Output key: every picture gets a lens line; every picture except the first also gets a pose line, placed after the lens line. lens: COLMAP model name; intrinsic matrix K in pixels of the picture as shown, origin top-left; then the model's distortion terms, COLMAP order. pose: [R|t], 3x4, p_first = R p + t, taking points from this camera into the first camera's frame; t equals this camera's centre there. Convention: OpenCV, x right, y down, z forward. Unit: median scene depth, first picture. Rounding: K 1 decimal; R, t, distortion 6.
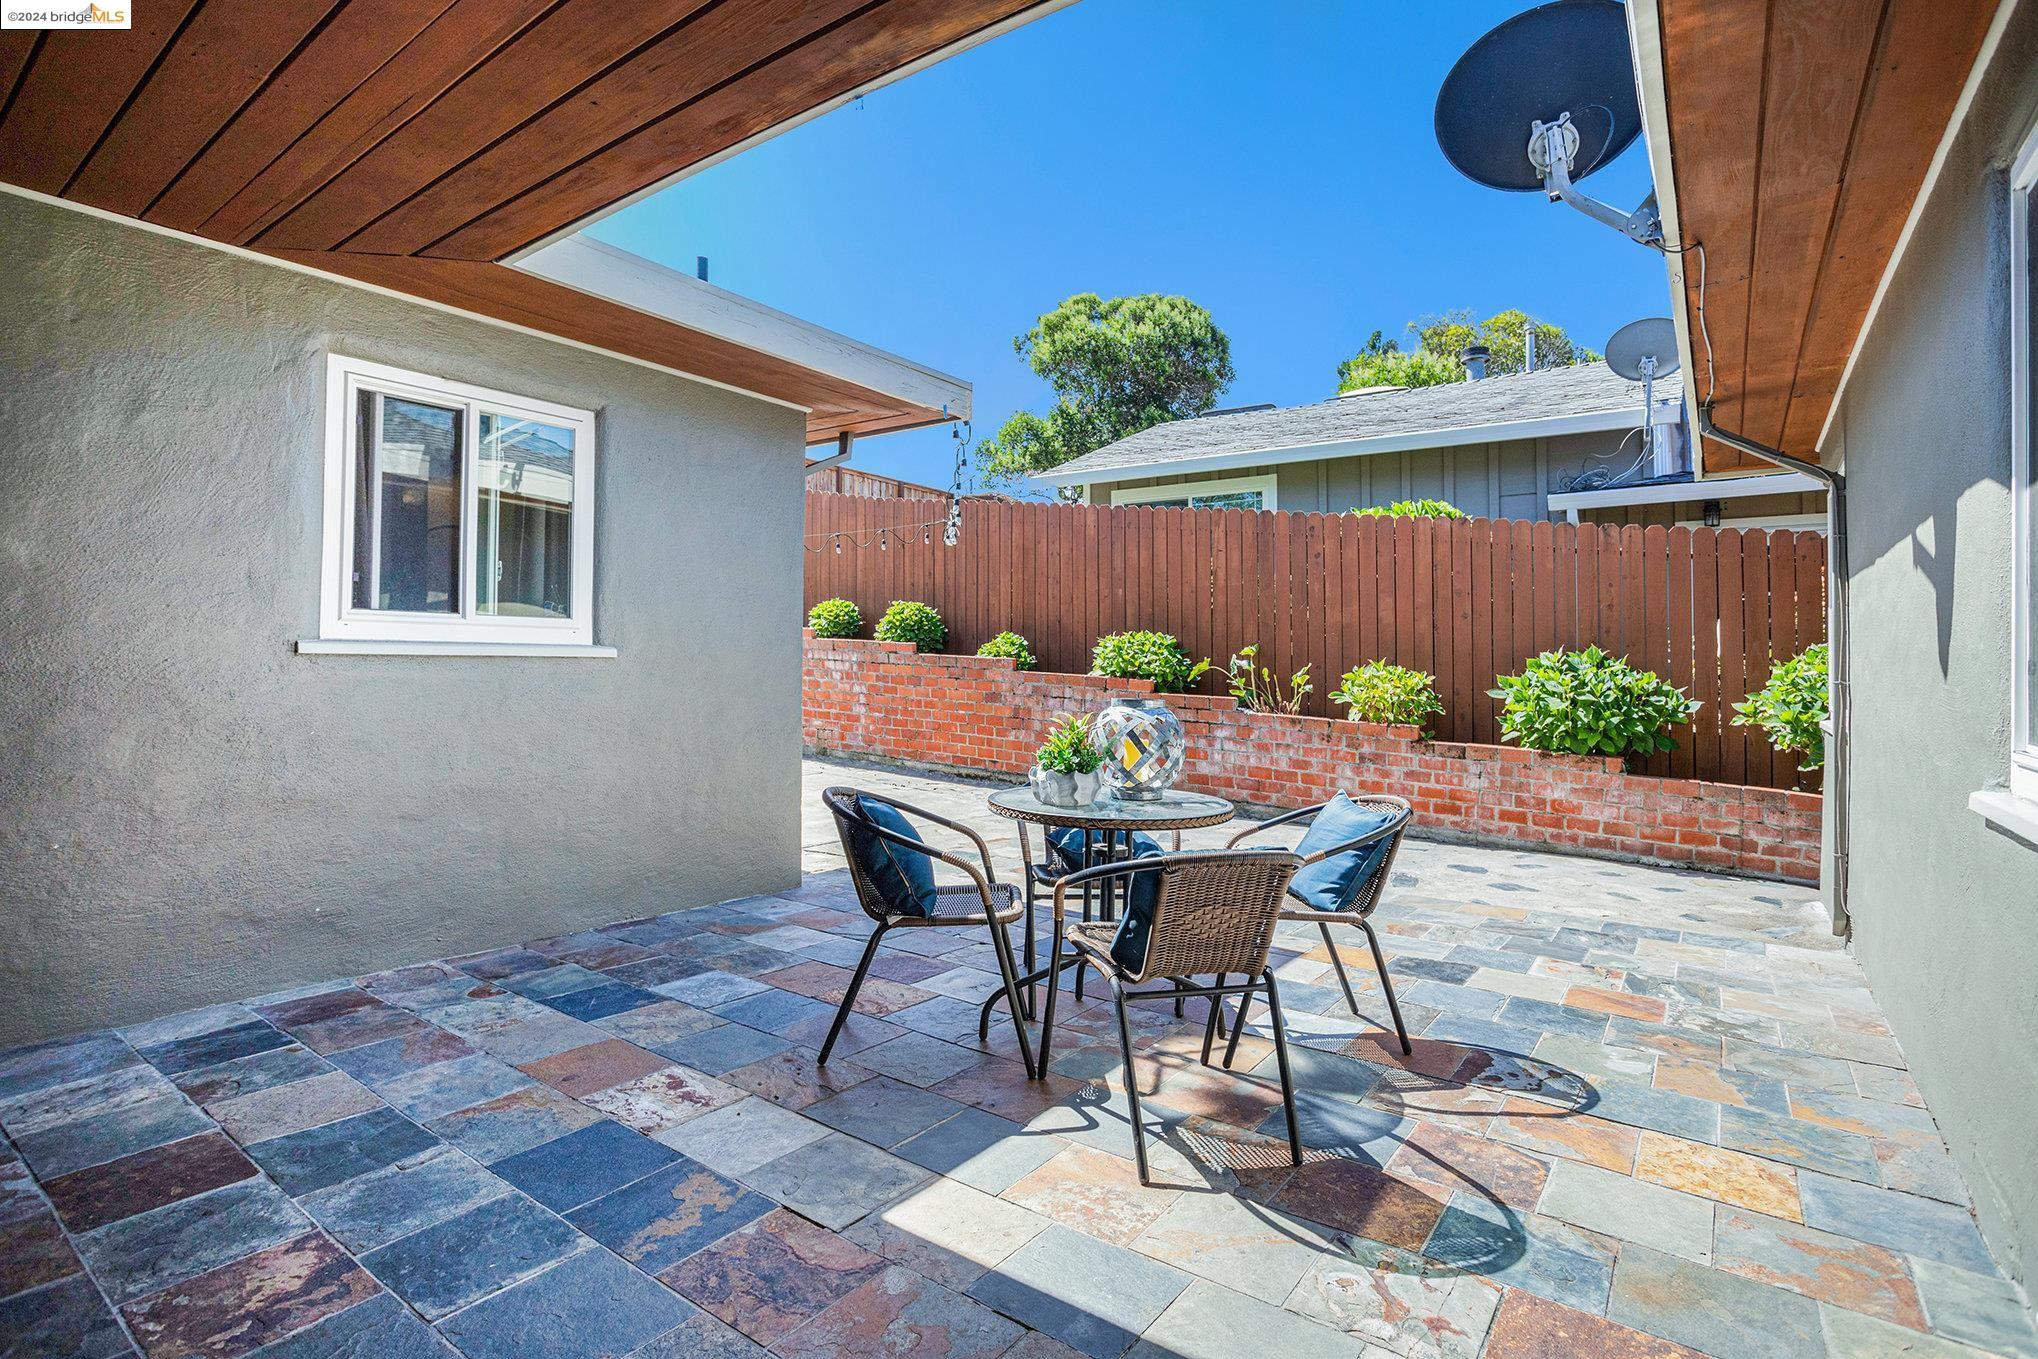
lens RADIAL K [[994.6, 0, 1003.0], [0, 994.6, 660.0], [0, 0, 1]] dist [-0.034830, 0.001885]
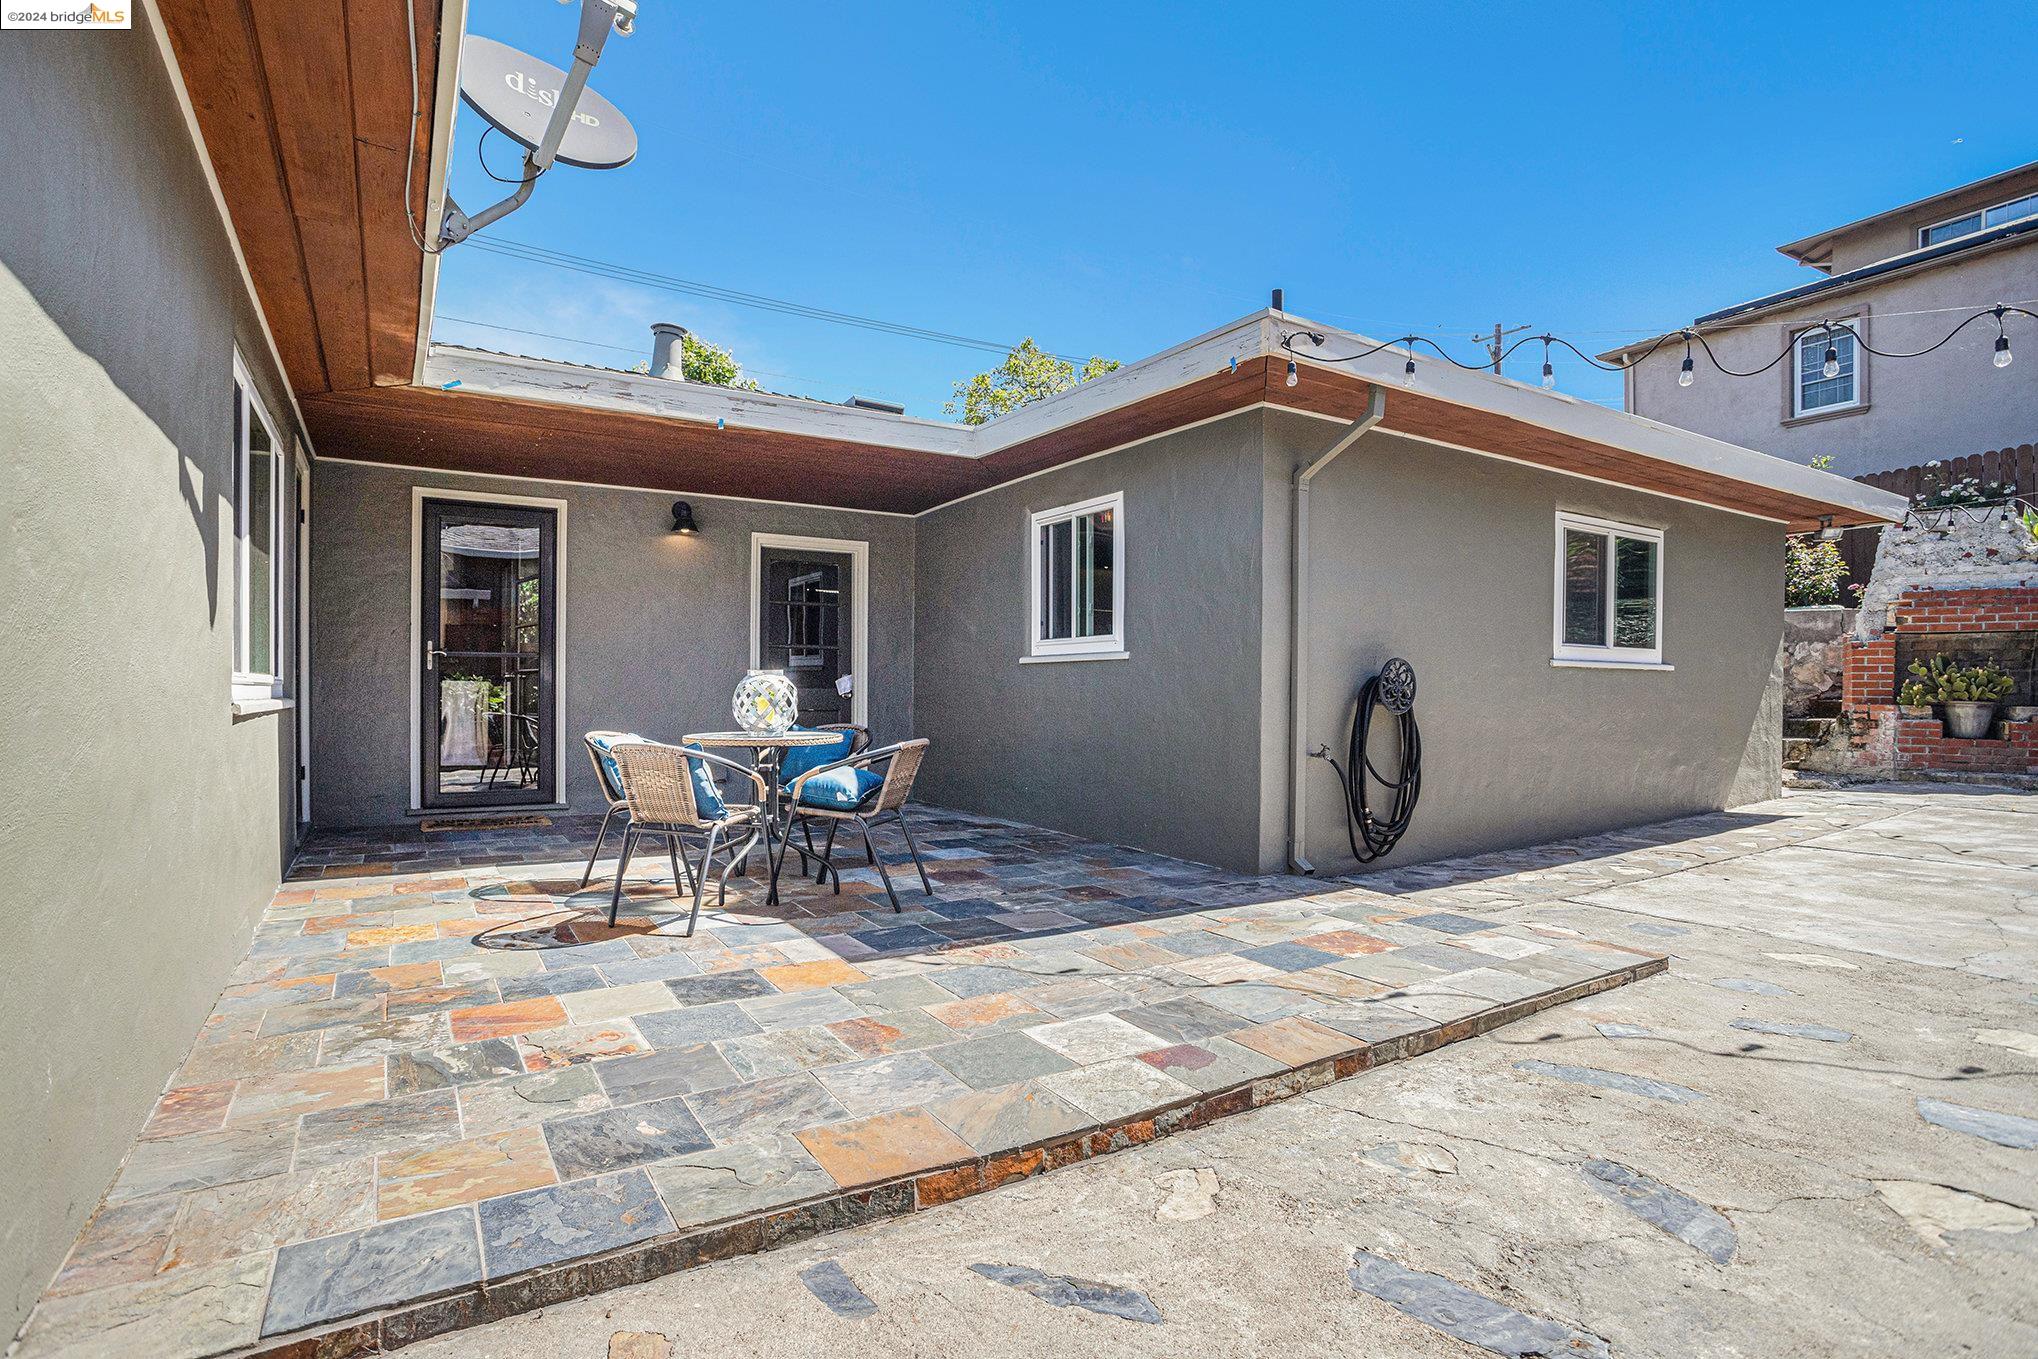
lens RADIAL K [[994.6, 0, 1006.8], [0, 994.6, 691.0], [0, 0, 1]] dist [-0.034830, 0.001885]
pose [[-0.371832, -0.011231, -0.928232, 1.317867], [0.000188, 0.999926, -0.012174, 0.083104], [0.928300, -0.004701, -0.371802, 1.800213]]
